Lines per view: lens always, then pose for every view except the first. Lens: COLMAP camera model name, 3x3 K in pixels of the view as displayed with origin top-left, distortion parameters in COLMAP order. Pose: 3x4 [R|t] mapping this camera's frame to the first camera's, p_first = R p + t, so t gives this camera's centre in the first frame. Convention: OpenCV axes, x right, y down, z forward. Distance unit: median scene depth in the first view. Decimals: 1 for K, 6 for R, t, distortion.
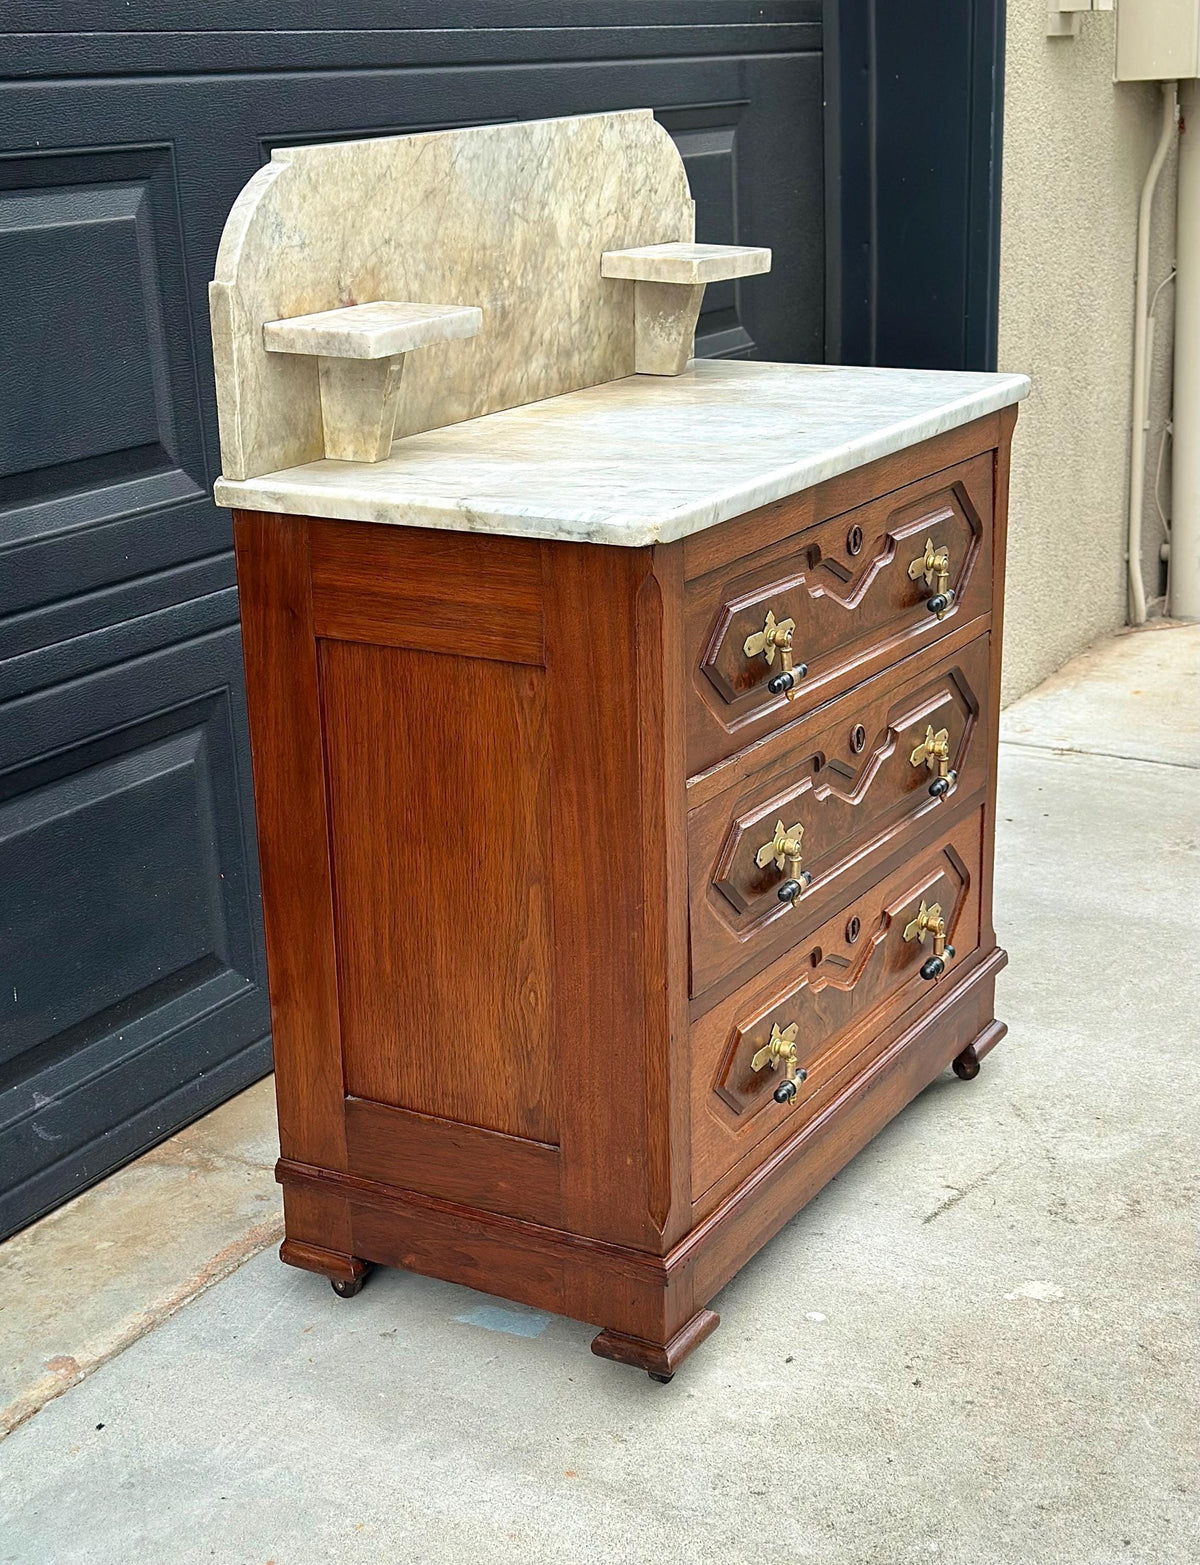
lens RADIAL K [[2297.3, 0, 597.8], [0, 2297.3, 824.1], [0, 0, 1]] dist [0.148598, -0.042125]
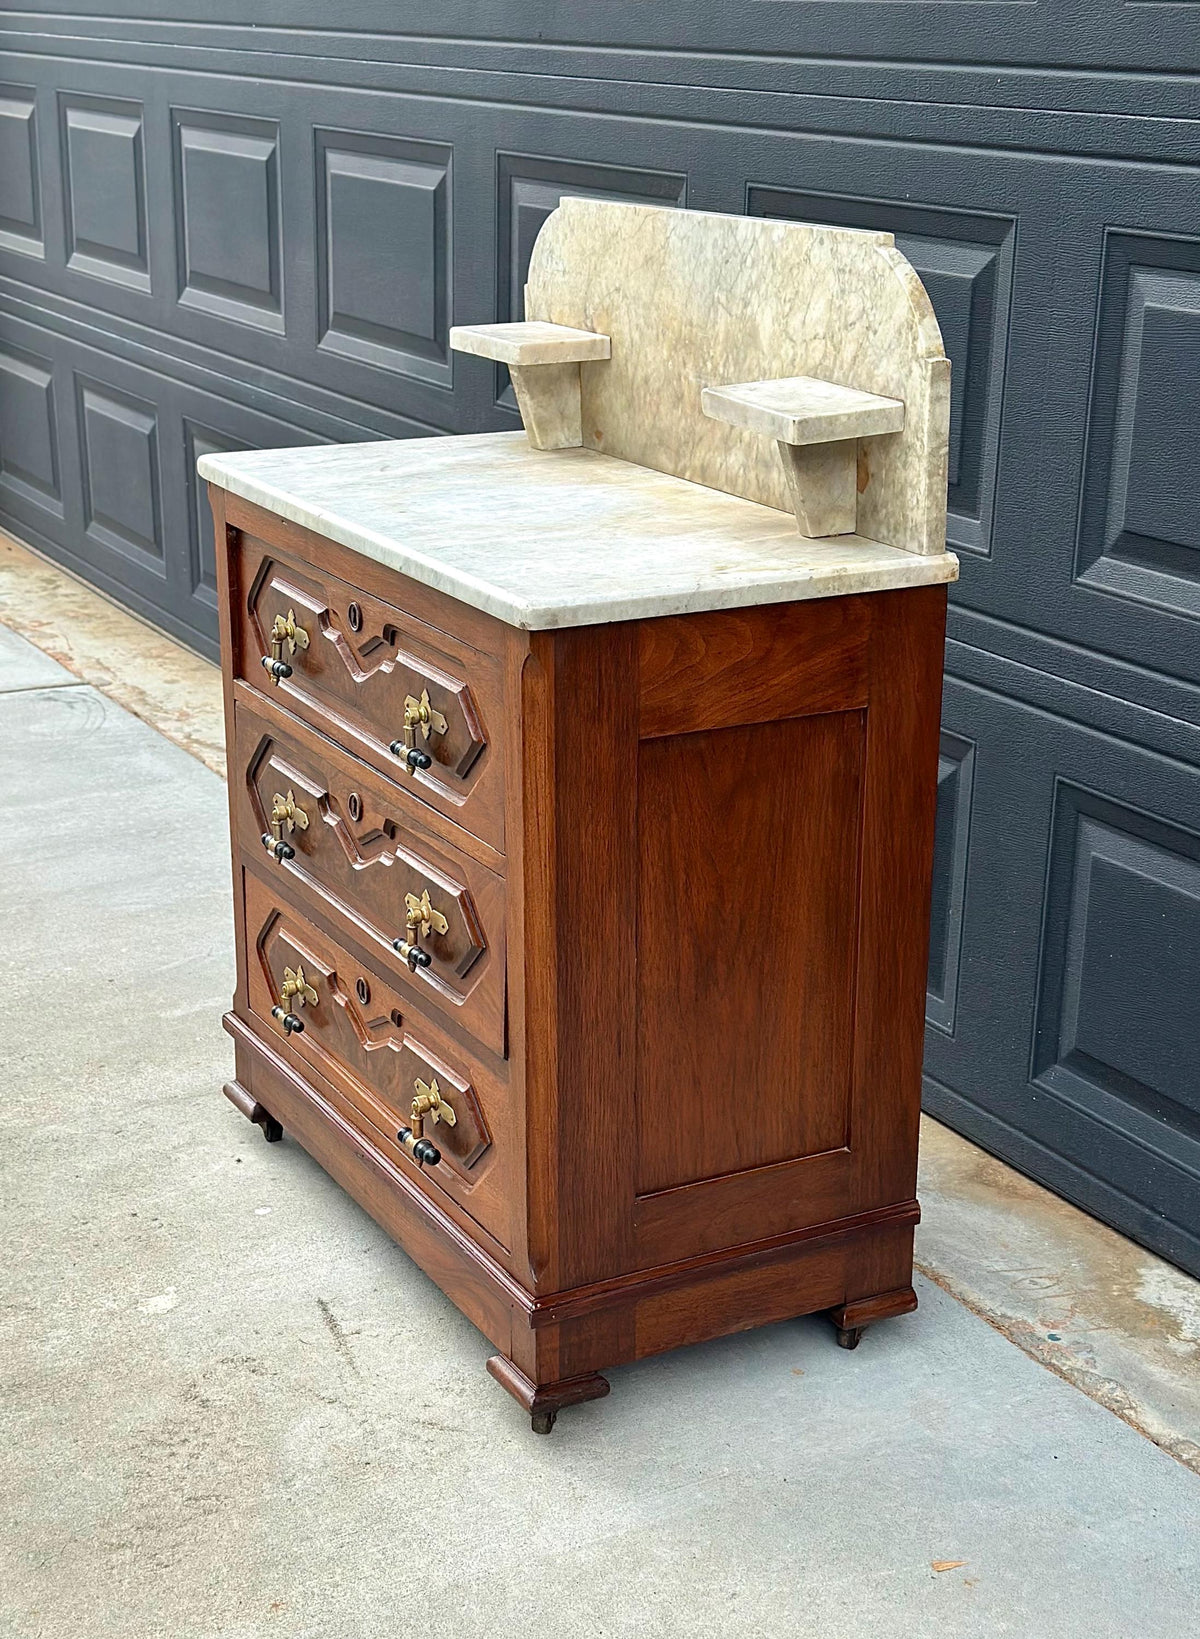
lens RADIAL K [[2515.8, 0, 628.1], [0, 2515.8, 863.9], [0, 0, 1]] dist [0.153061, 0.043658]
pose [[-0.517018, 0.295019, -0.803528, 0.937612], [-0.271249, 0.833881, 0.480694, -0.575291], [0.811860, 0.466483, -0.351108, 1.460112]]
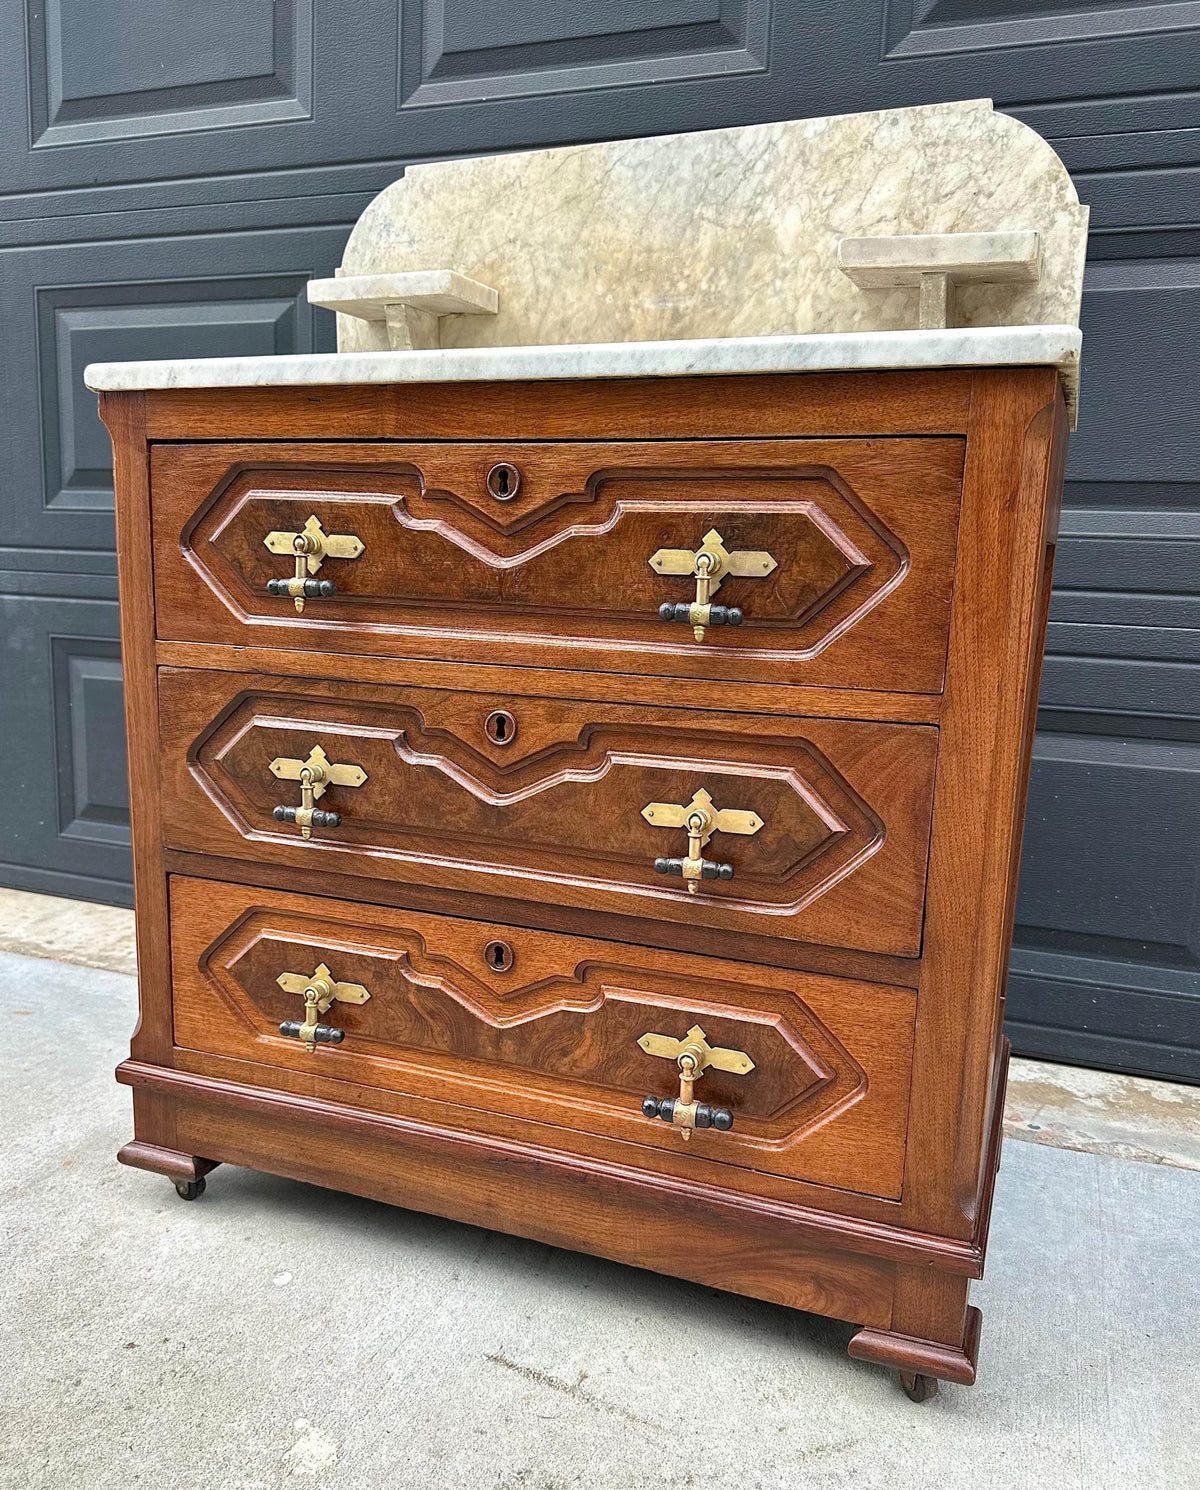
lens RADIAL K [[1182.8, 0, 598.0], [0, 1182.8, 782.9], [0, 0, 1]] dist [0.066330, -0.119302]
pose [[0.156403, 0.219186, -0.963066, 0.524417], [-0.349867, 0.924137, 0.153508, -0.094333], [0.923651, 0.312936, 0.221224, 0.911969]]
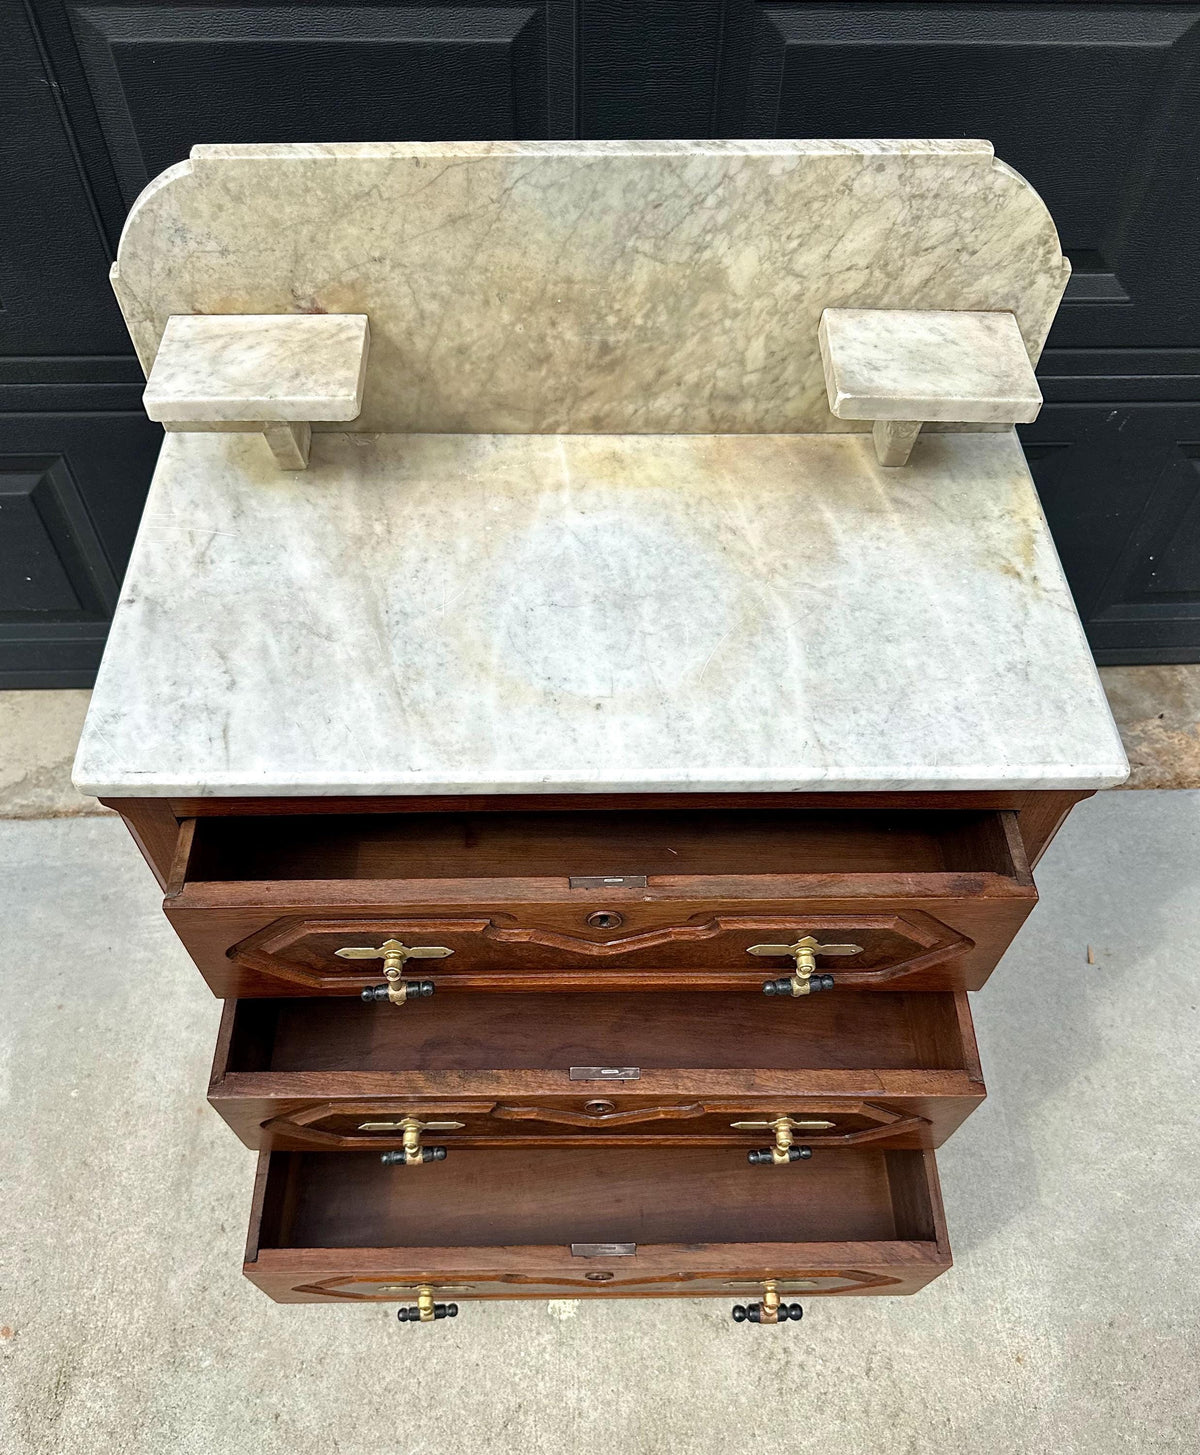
lens RADIAL K [[1189.3, 0, 601.8], [0, 1189.3, 782.9], [0, 0, 1]] dist [0.115189, -0.239381]
pose [[0.525934, 0.715548, -0.459766, 0.295525], [-0.303583, 0.662893, 0.684405, -0.428477], [0.794500, -0.220375, 0.565866, 0.694955]]
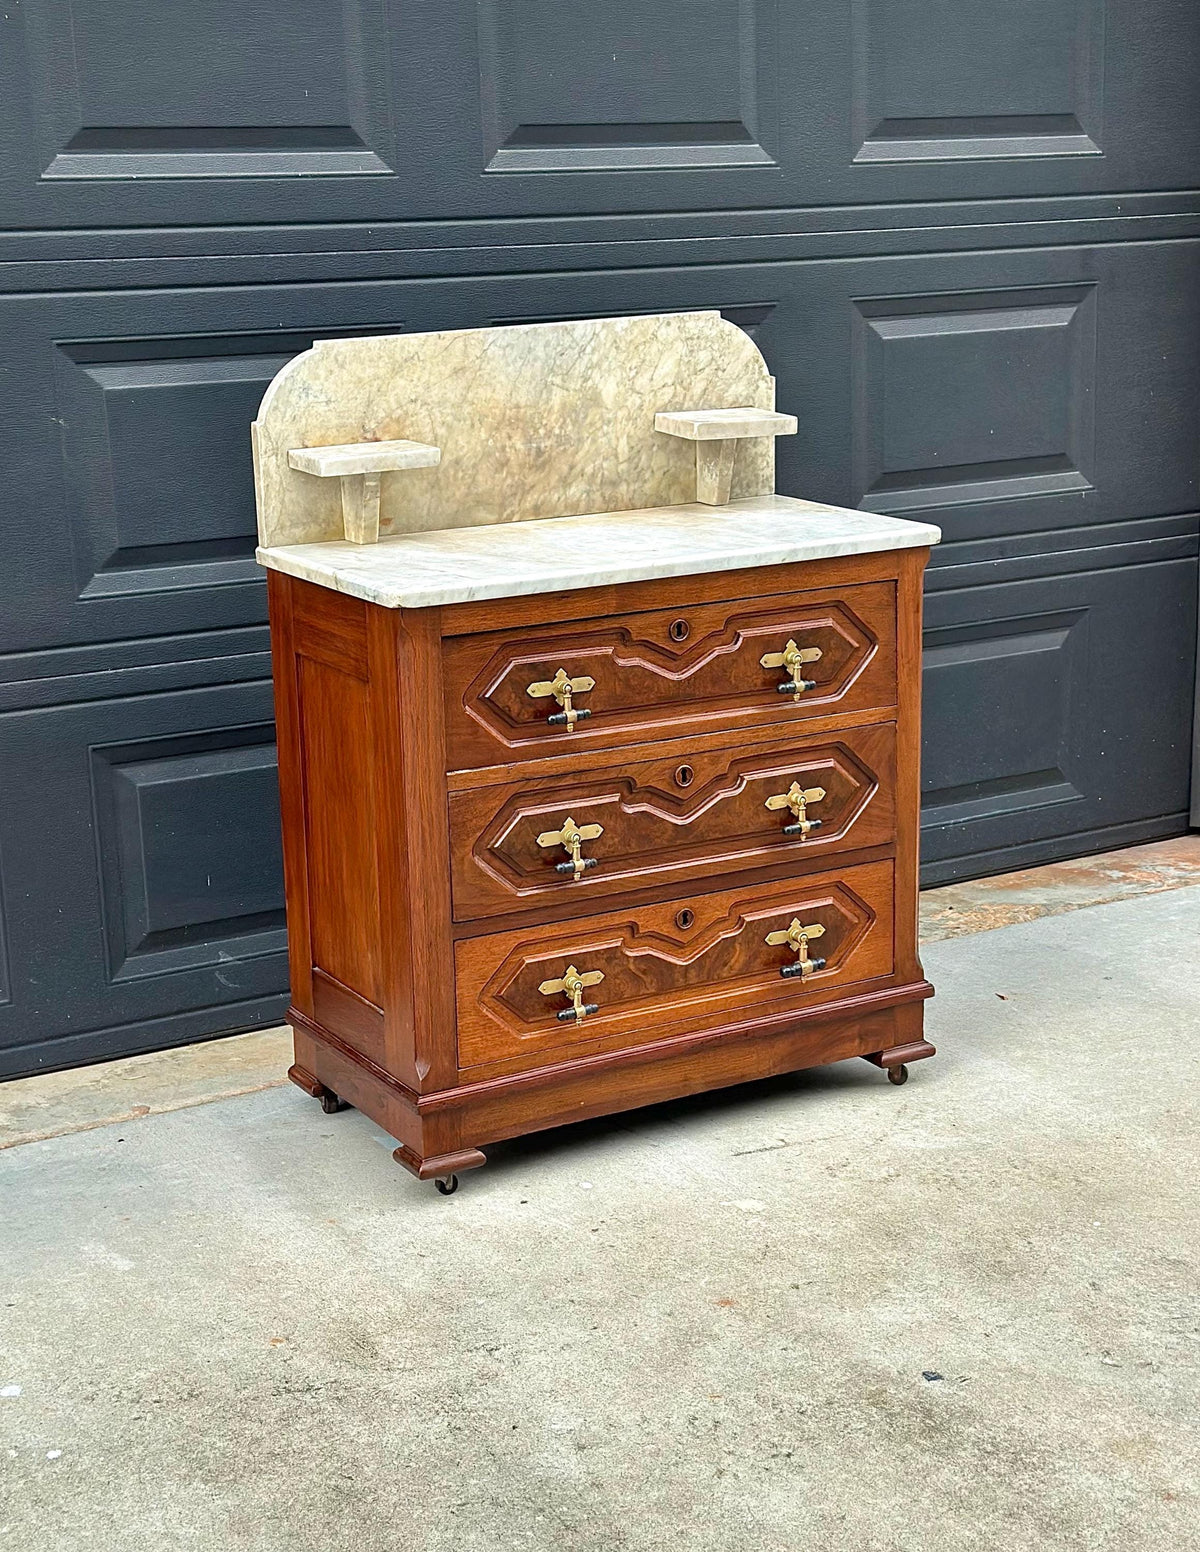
lens RADIAL K [[2486.6, 0, 607.9], [0, 2486.6, 822.2], [0, 0, 1]] dist [0.141375, 0.063701]
pose [[0.868619, 0.135590, -0.476568, 0.754337], [-0.159658, 0.987120, -0.010152, 0.011853], [0.469053, 0.084906, 0.879079, -0.304656]]
